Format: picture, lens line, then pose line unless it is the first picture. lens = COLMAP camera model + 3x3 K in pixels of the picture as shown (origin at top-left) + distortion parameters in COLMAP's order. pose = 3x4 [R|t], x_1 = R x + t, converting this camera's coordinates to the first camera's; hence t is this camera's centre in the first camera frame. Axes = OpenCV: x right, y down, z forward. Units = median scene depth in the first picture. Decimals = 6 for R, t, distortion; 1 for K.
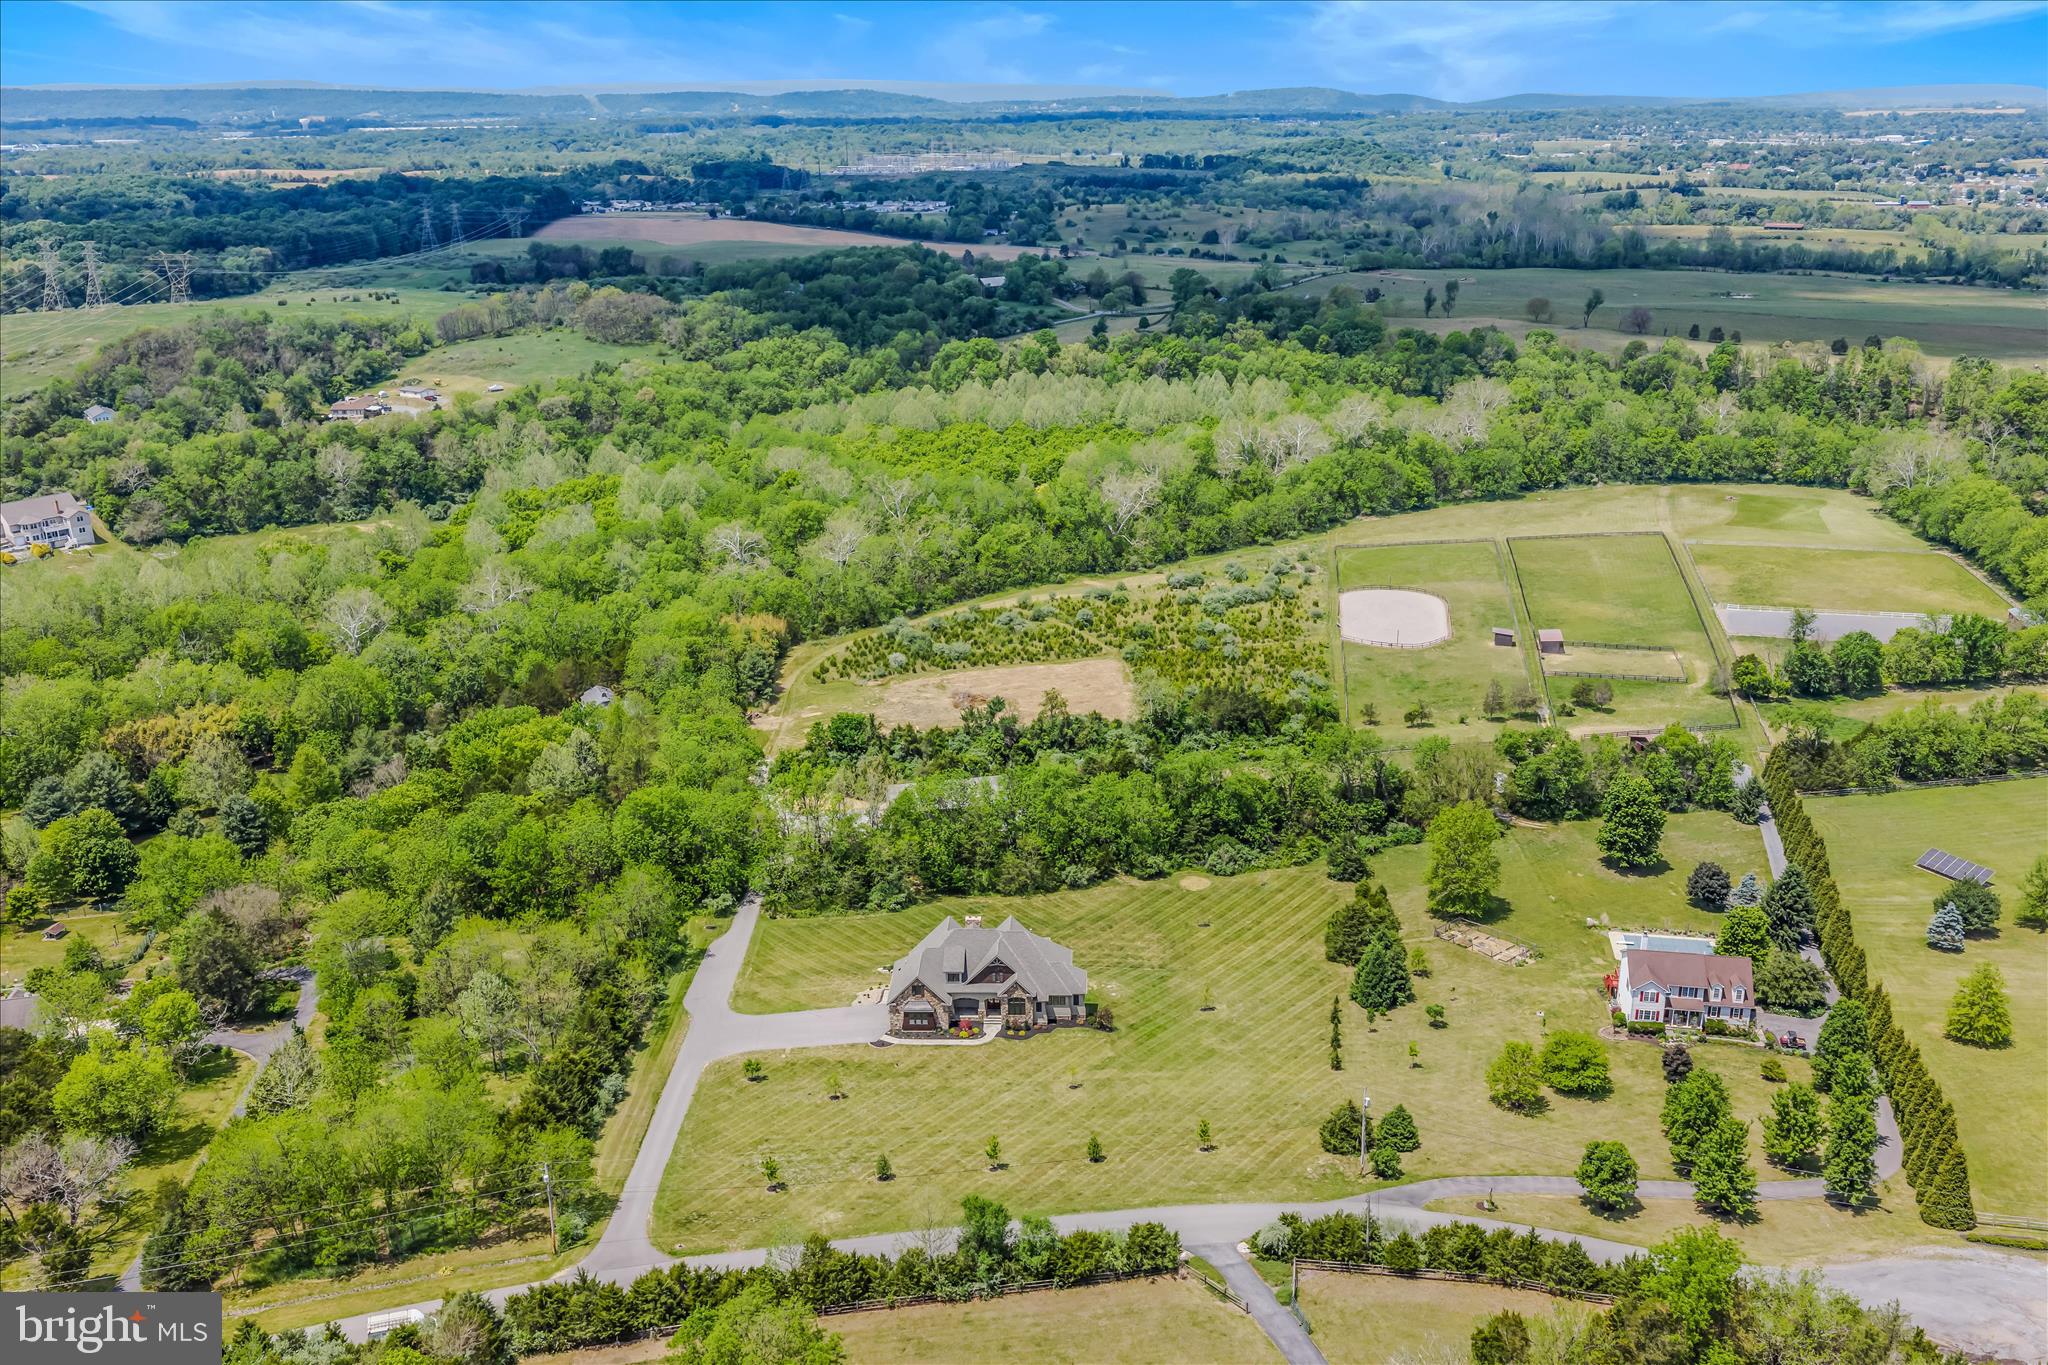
lens RADIAL K [[1577.6, 0, 1013.5], [0, 1577.6, 686.4], [0, 0, 1]] dist [0.018288, -0.006909]
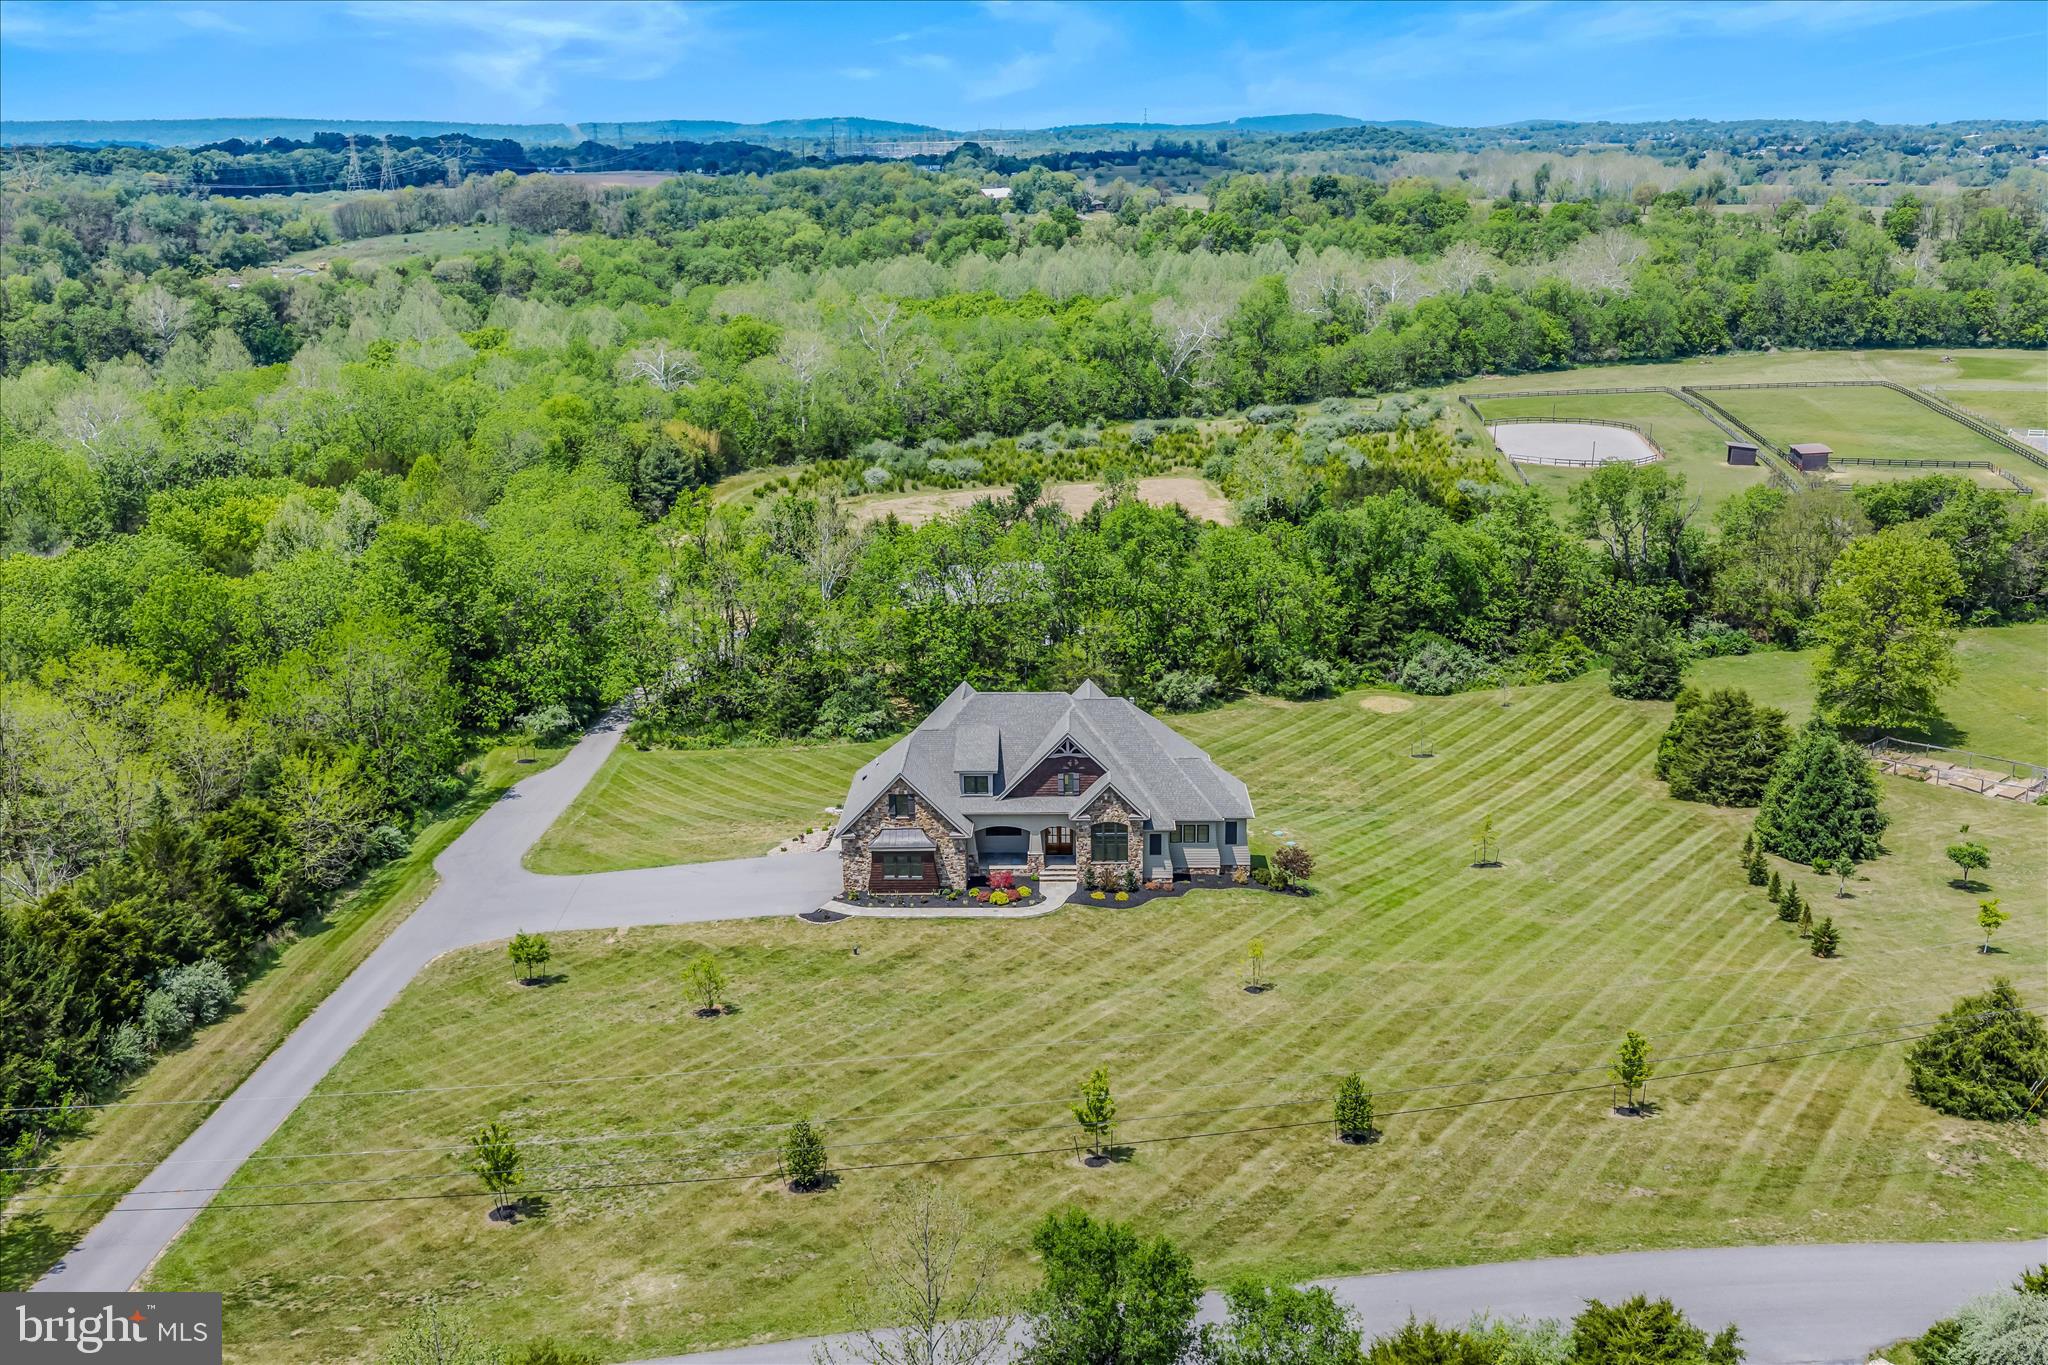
lens RADIAL K [[1708.4, 0, 1014.6], [0, 1708.4, 675.6], [0, 0, 1]] dist [0.014015, -0.022034]
pose [[0.999985, -0.005512, -0.000367, -0.020109], [0.005503, 0.999760, -0.021227, 0.126174], [0.000484, 0.021224, 0.999775, 0.374416]]
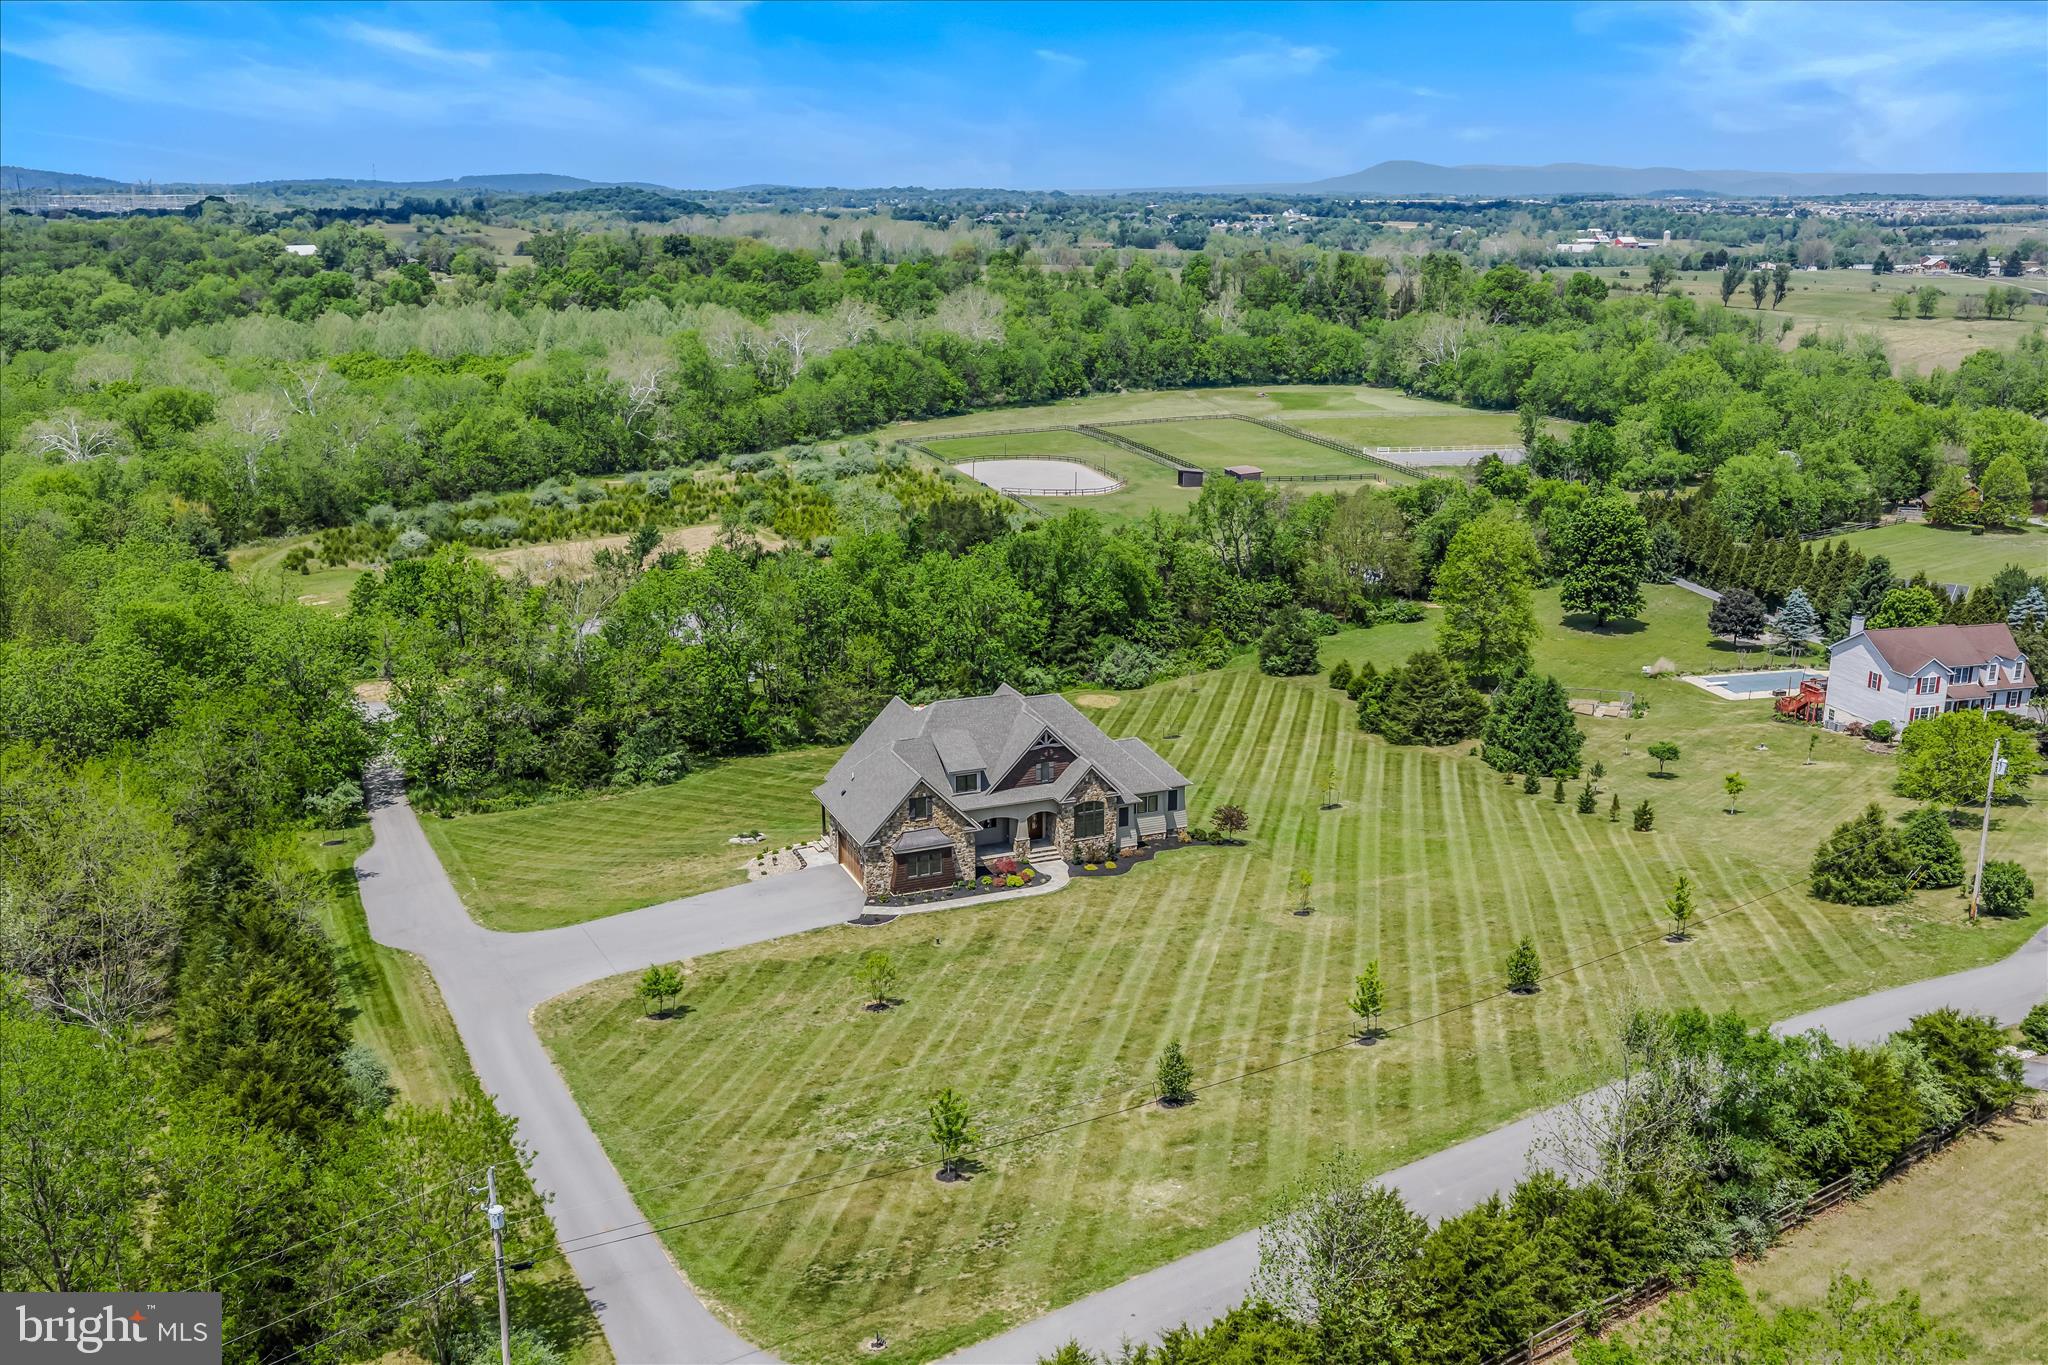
lens RADIAL K [[1708.4, 0, 1014.6], [0, 1708.4, 675.6], [0, 0, 1]] dist [0.014015, -0.022034]
pose [[0.916915, -0.096896, 0.387141, -0.183755], [0.117288, 0.992664, -0.029339, 0.130312], [-0.381458, 0.072308, 0.921554, 0.369426]]
